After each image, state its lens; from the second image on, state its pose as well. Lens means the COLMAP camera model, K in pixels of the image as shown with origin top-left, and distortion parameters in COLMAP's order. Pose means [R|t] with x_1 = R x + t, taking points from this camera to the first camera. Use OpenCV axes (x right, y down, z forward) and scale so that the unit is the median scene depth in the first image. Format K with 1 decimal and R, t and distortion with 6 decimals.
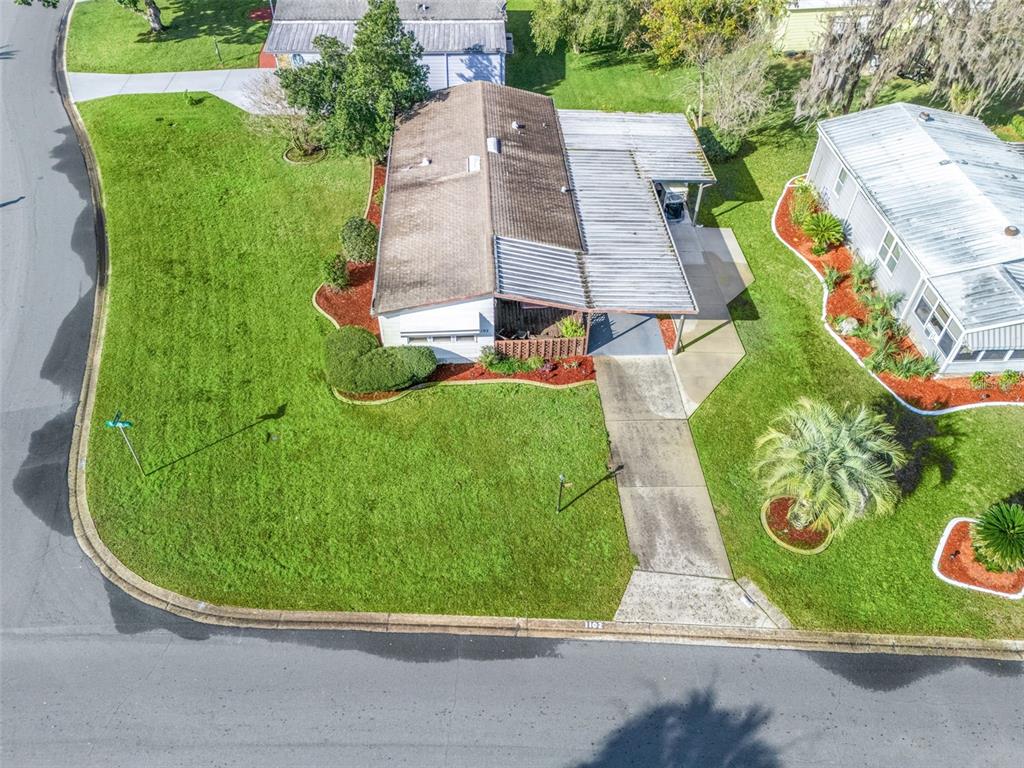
lens RADIAL K [[664.7, 0, 512.0], [0, 664.7, 384.0], [0, 0, 1]] dist [0.032168, -0.001795]
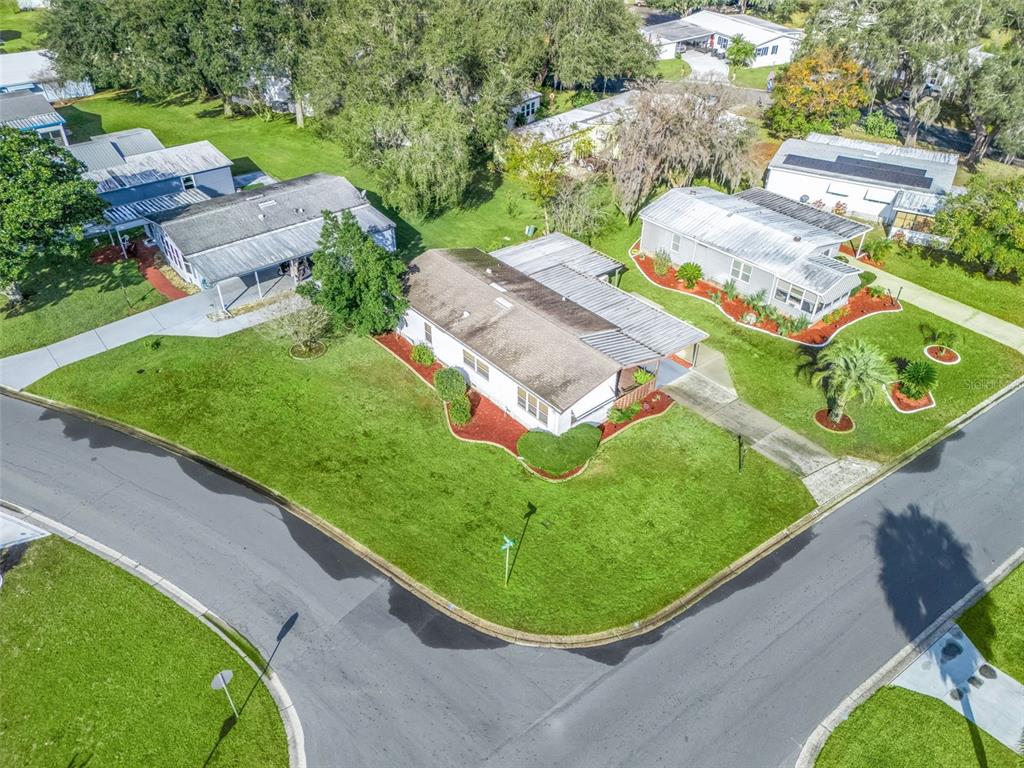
lens RADIAL K [[664.7, 0, 512.0], [0, 664.7, 384.0], [0, 0, 1]] dist [0.032168, -0.001795]
pose [[0.816373, -0.364848, 0.447685, -1.027736], [0.432807, 0.899747, -0.055979, -0.143060], [-0.382379, 0.239461, 0.892438, -0.242577]]
